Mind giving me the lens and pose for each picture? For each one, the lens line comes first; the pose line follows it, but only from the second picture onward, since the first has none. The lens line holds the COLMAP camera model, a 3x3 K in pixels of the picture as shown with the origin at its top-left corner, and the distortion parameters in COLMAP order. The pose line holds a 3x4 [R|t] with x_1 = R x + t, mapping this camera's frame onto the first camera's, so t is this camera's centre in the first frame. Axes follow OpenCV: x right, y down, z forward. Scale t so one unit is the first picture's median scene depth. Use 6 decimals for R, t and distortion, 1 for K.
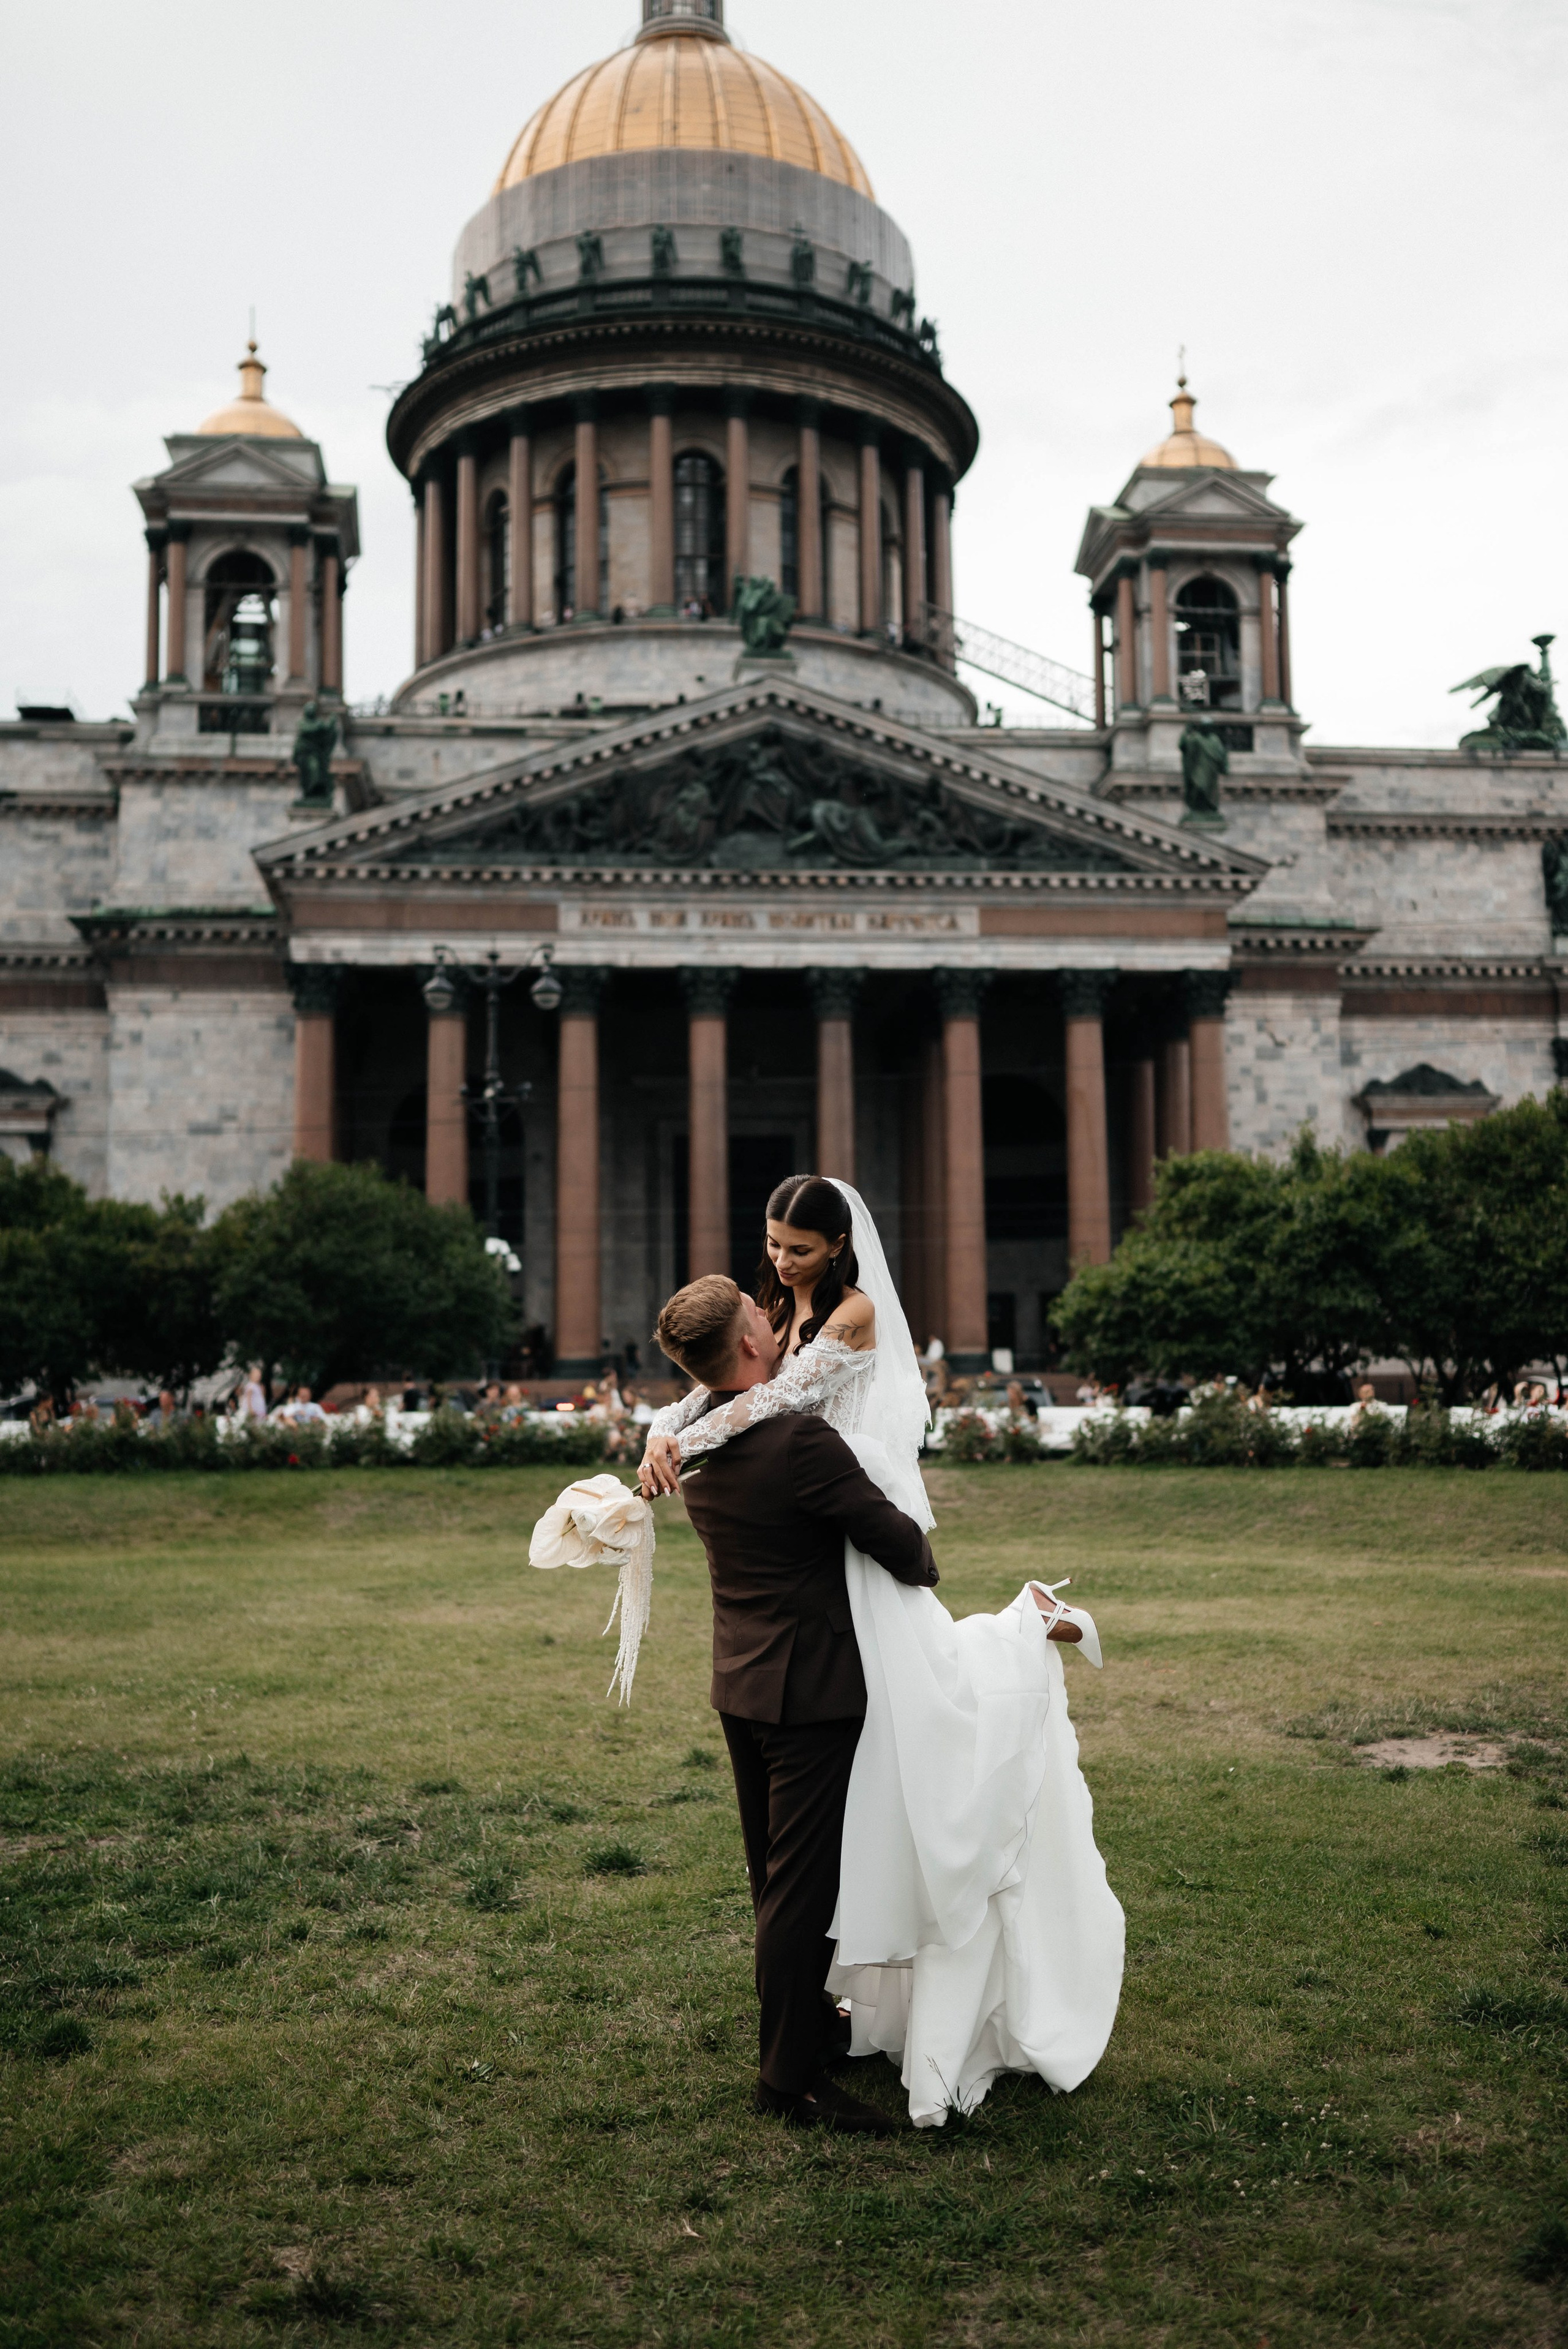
lens RADIAL K [[2201.7, 0, 784.1], [0, 2201.7, 1171.9], [0, 0, 1]] dist [-0.004404, 0.018519]
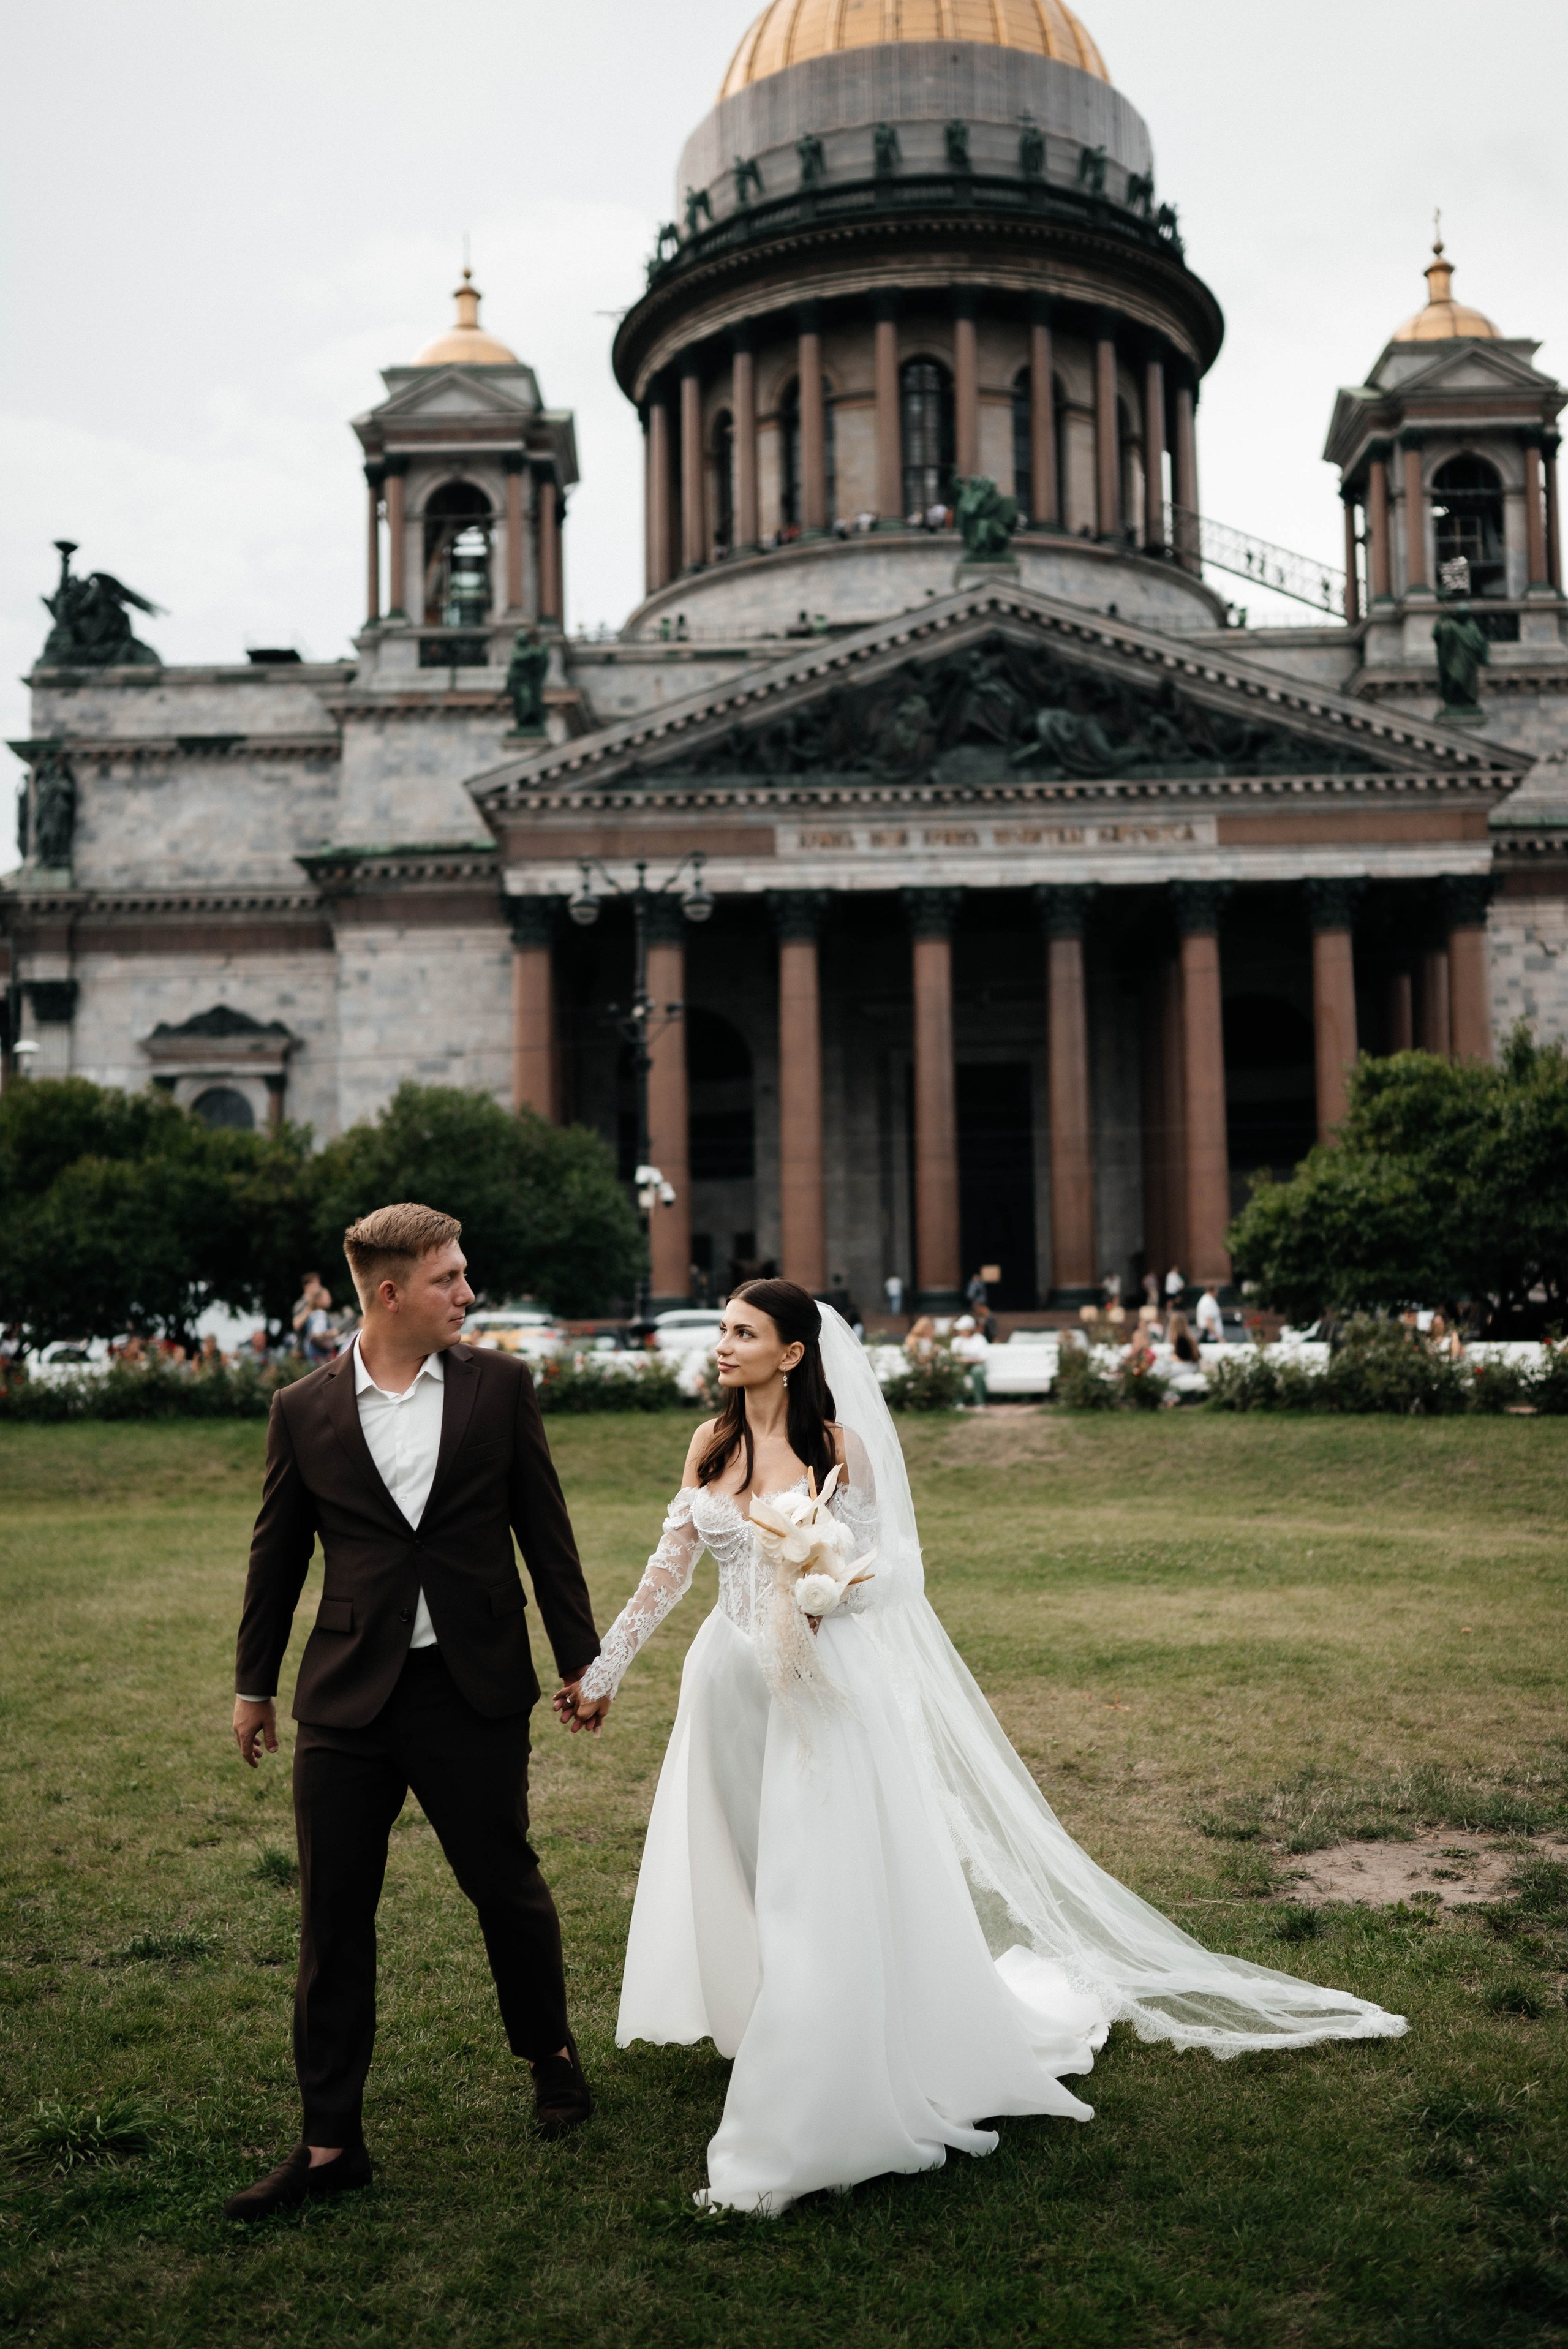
lens RADIAL K [[2204.4, 0, 783.1], [0, 2204.4, 1154.6], [0, 0, 1]] dist [0.001994, 0.014011]
pose [[0.992122, -0.015111, -0.124358, 0.017395], [0.017758, 0.999638, 0.020202, 0.002840], [0.124008, -0.022251, 0.992032, 0.028789]]
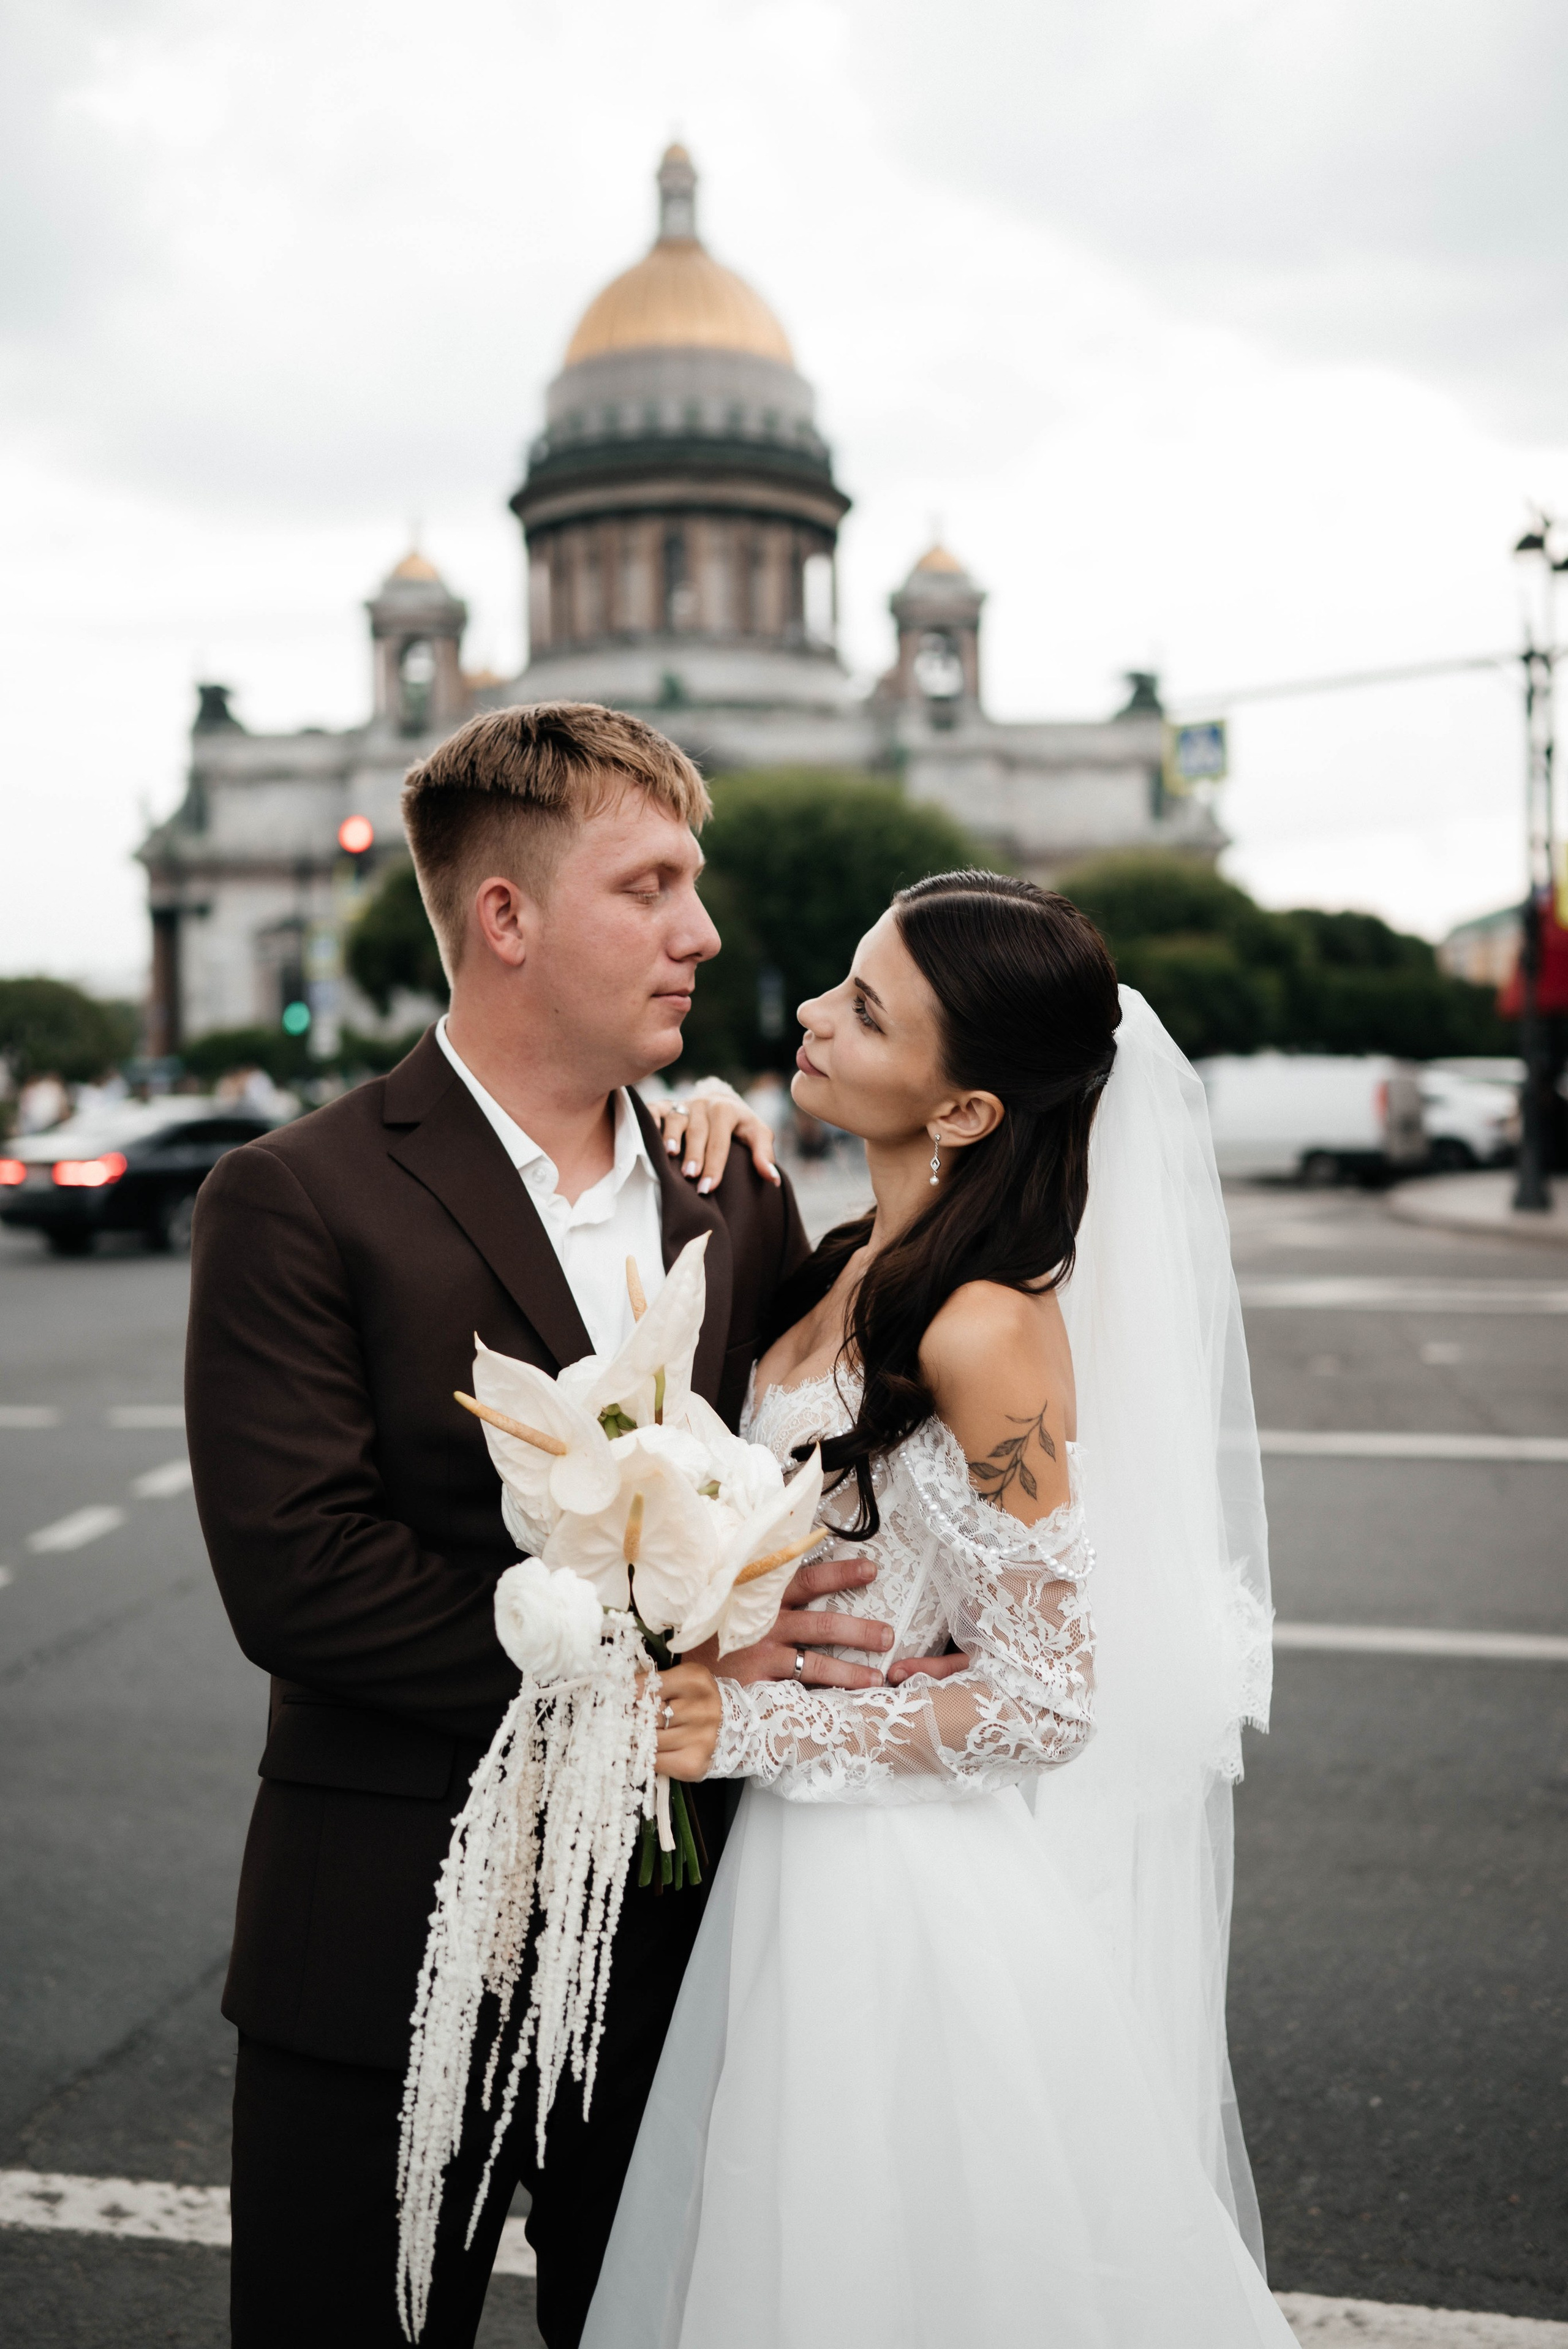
lens RADIAL K [[2291.0, 0, 788.4], [0, 2291.0, 1175.7], [0, 0, 1]] dist [0.002486, 0.003811]
pose [[0.995922, 0.003846, -0.090141, 0.262508], [0.007067, 0.992696, 0.120436, -0.059905], [0.089946, -0.120582, 0.988620, -1.003658]]
